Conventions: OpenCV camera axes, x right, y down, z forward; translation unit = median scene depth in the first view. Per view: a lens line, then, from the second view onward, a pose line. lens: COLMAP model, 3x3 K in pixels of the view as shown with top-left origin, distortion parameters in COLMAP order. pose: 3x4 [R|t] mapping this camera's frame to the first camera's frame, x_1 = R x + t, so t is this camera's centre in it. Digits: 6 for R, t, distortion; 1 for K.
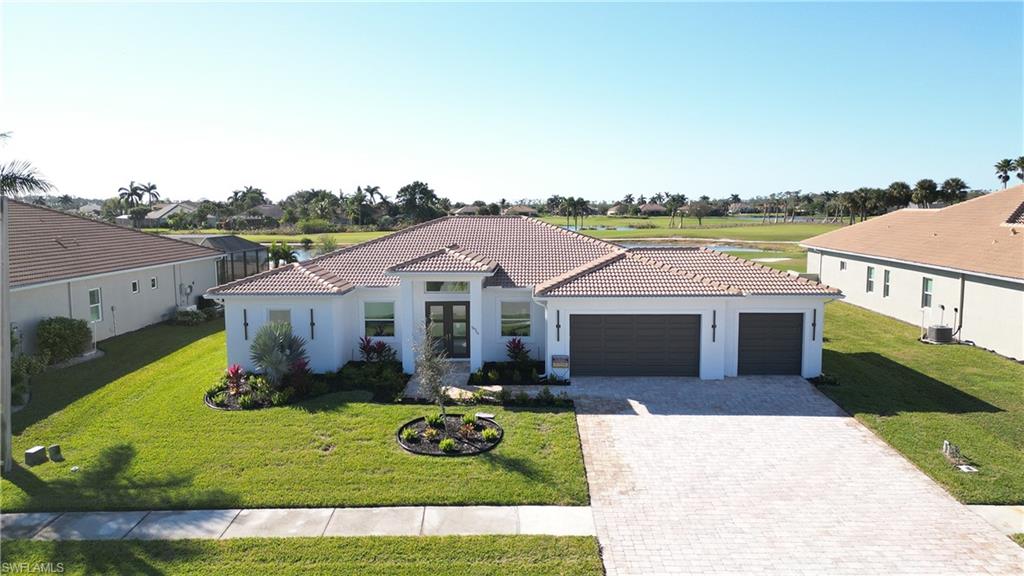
lens RADIAL K [[713.8, 0, 512.0], [0, 713.8, 288.0], [0, 0, 1]] dist [0.091478, -0.096832]
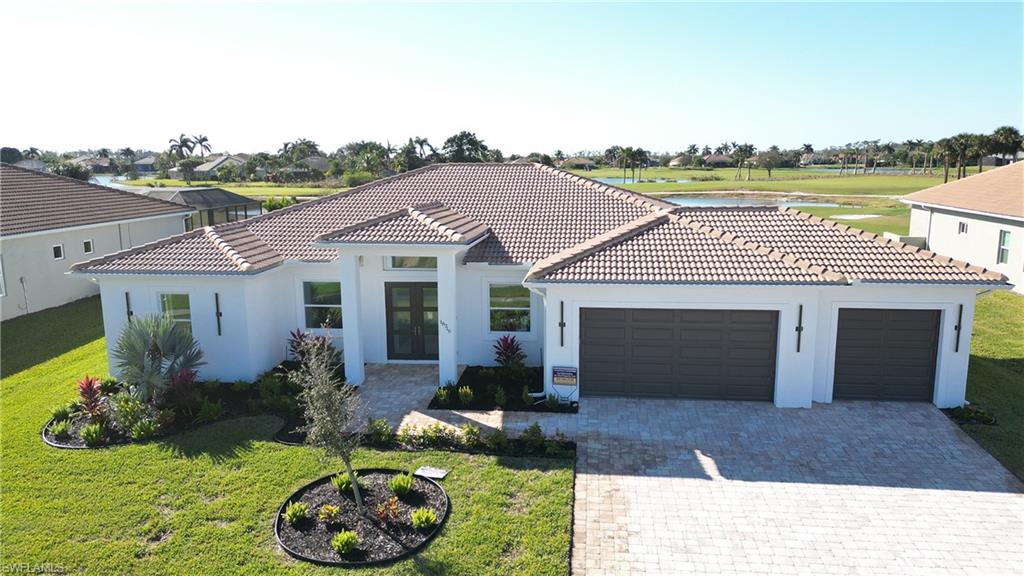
lens RADIAL K [[713.8, 0, 512.0], [0, 713.8, 288.0], [0, 0, 1]] dist [0.091478, -0.096832]
pose [[0.996601, 0.011935, -0.081513, 0.065574], [-0.006641, 0.997870, 0.064901, -0.022769], [0.082114, -0.064139, 0.994557, 0.292679]]
